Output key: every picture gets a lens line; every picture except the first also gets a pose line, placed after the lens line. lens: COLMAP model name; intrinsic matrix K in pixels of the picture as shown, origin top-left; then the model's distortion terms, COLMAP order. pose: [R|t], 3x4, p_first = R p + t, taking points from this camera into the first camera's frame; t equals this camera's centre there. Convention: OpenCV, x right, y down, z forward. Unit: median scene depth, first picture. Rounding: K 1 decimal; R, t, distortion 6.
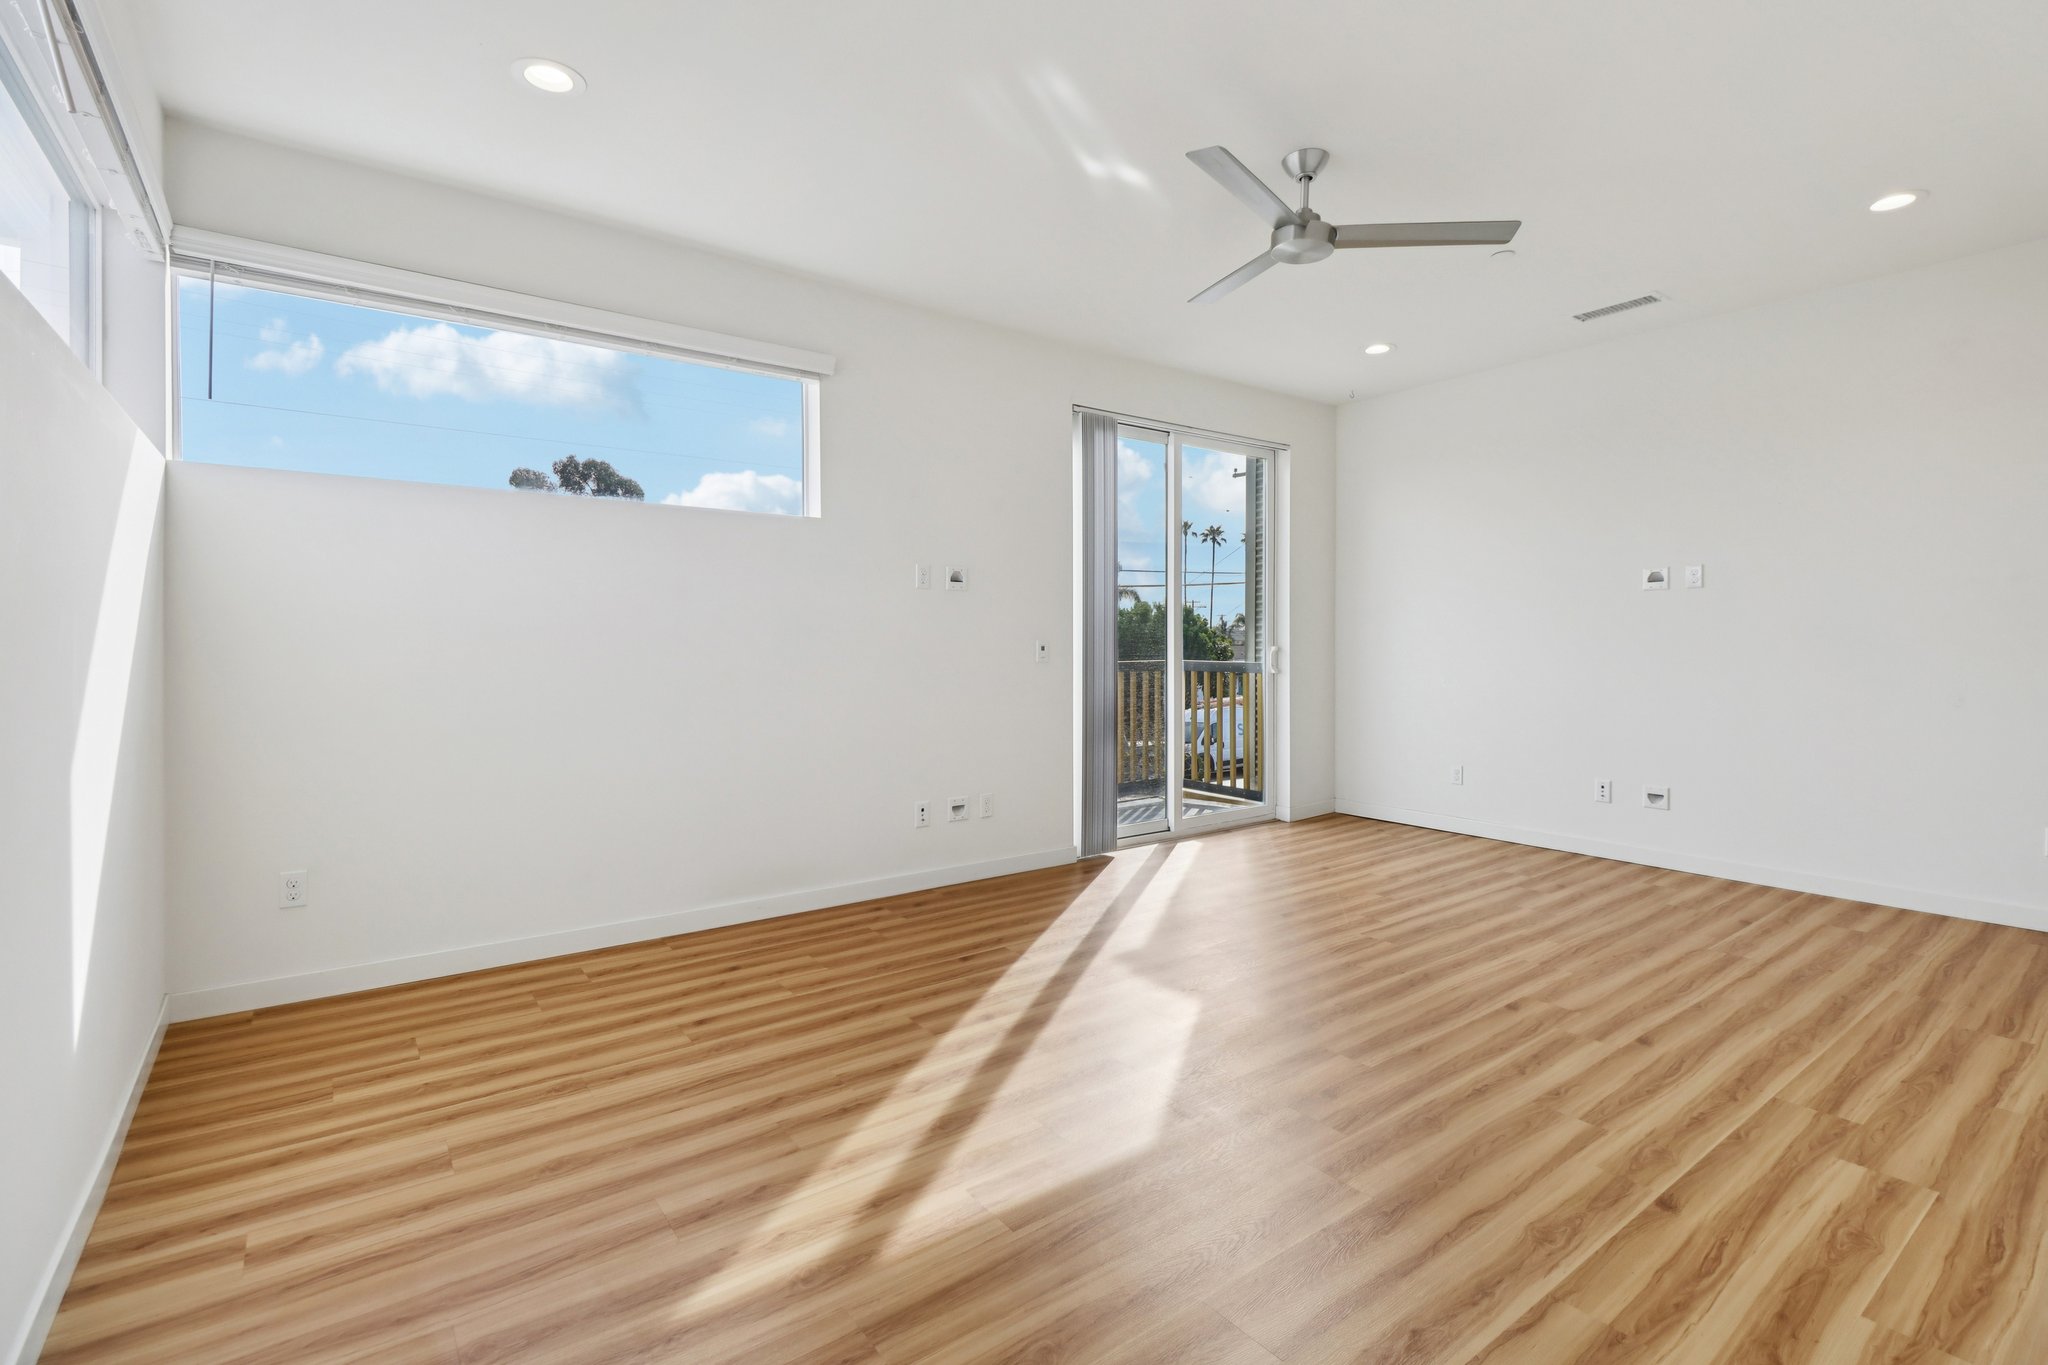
lens RADIAL K [[946.3, 0, 1032.8], [0, 946.3, 644.8], [0, 0, 1]] dist [0.028081, -0.021648]
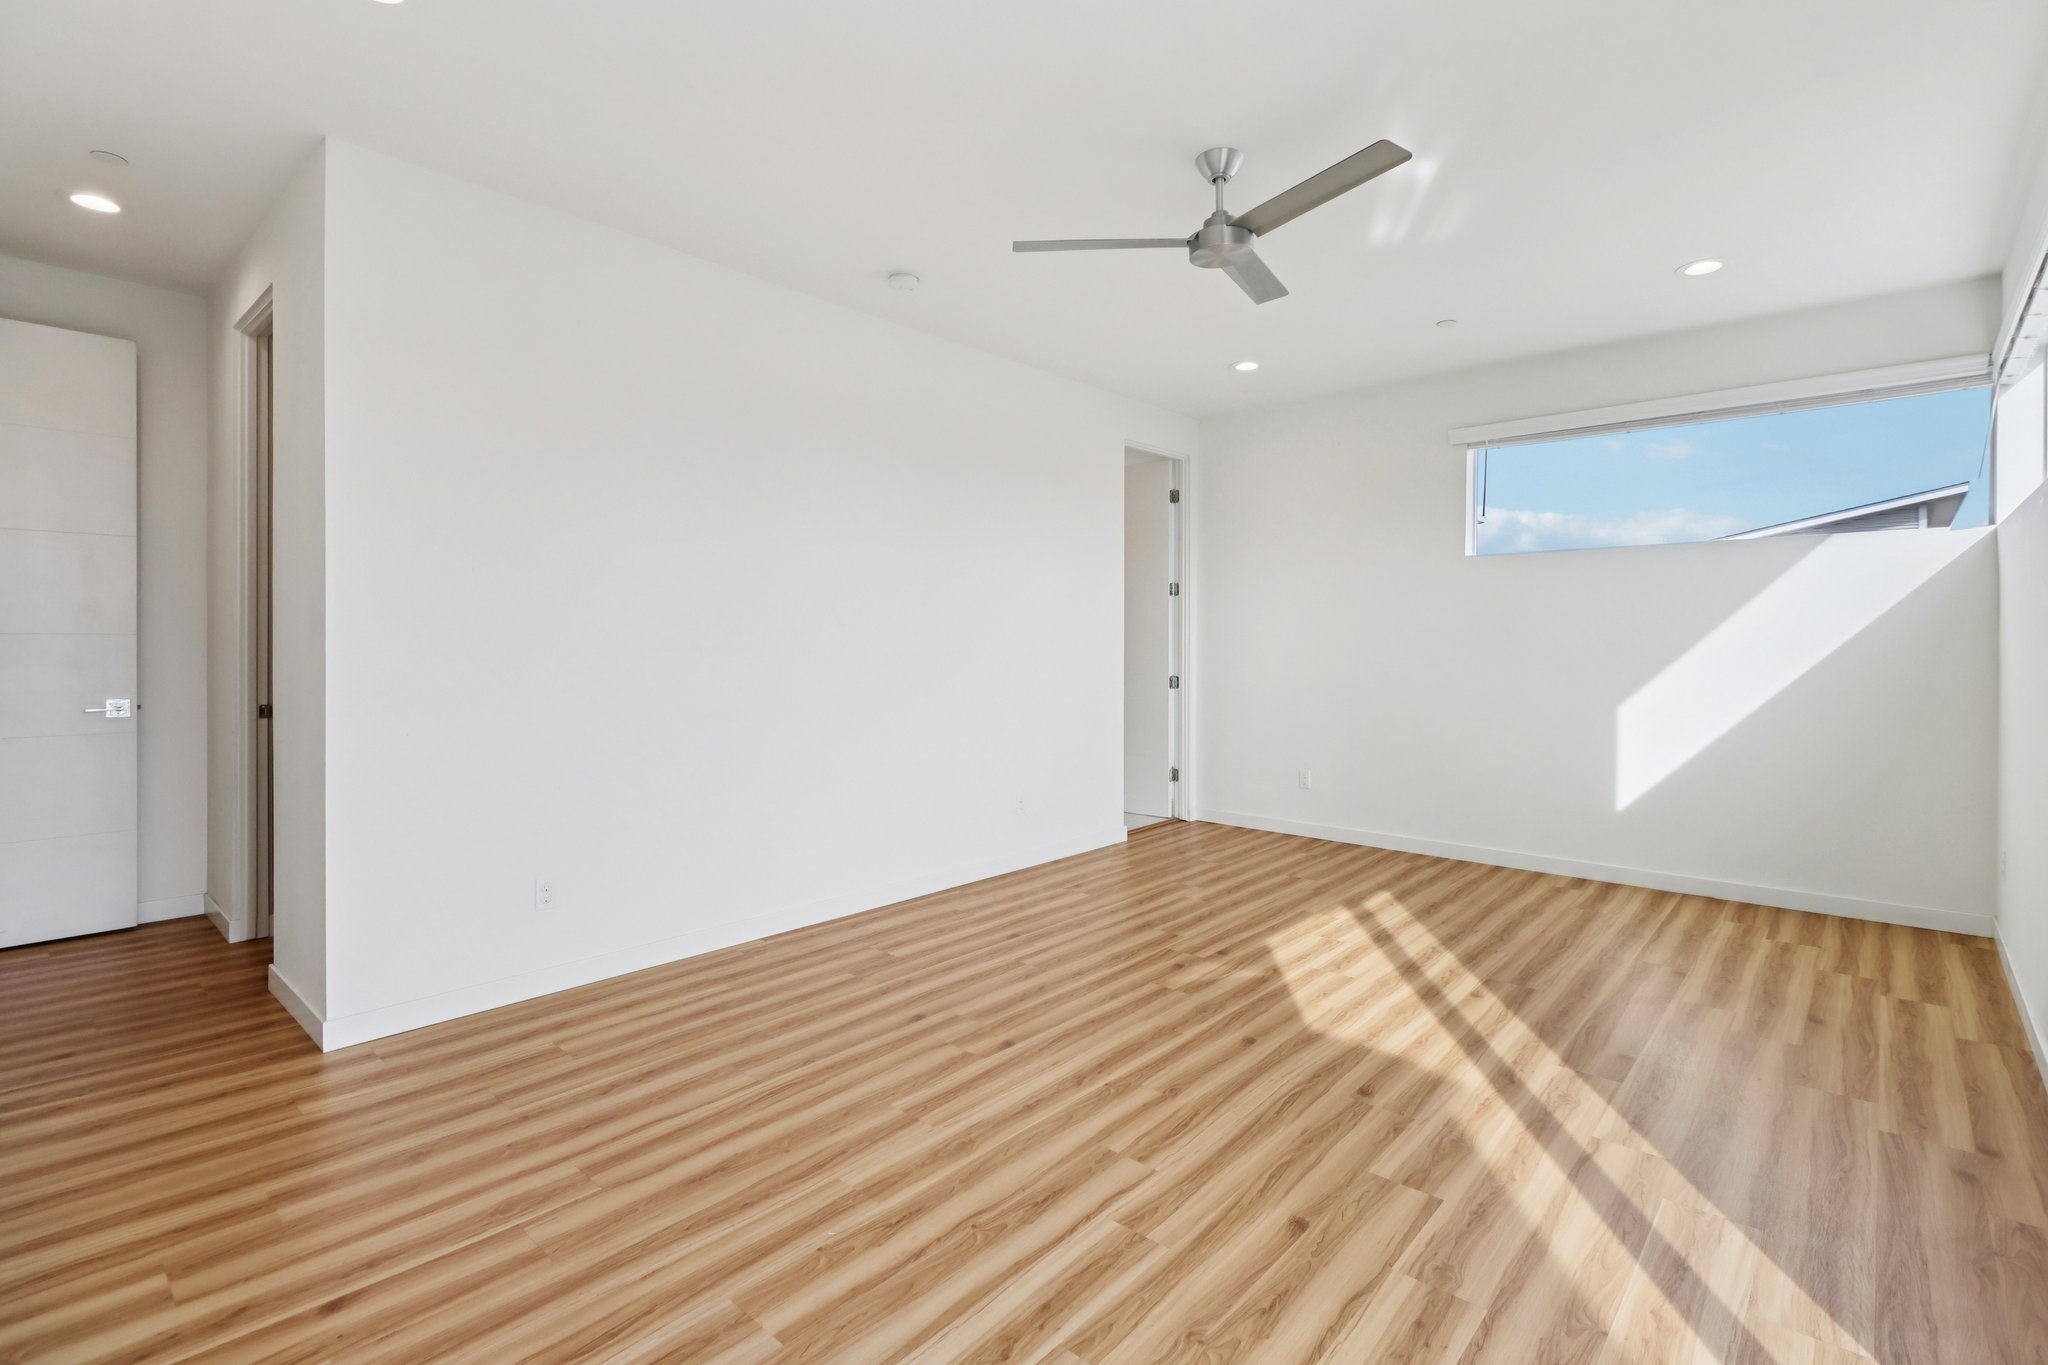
lens RADIAL K [[946.3, 0, 1032.8], [0, 946.3, 644.8], [0, 0, 1]] dist [0.028081, -0.021648]
pose [[-0.980388, -0.001087, -0.197076, 0.687197], [-0.001940, 0.999990, 0.004134, -0.026609], [0.197070, 0.004435, -0.980379, 2.000207]]
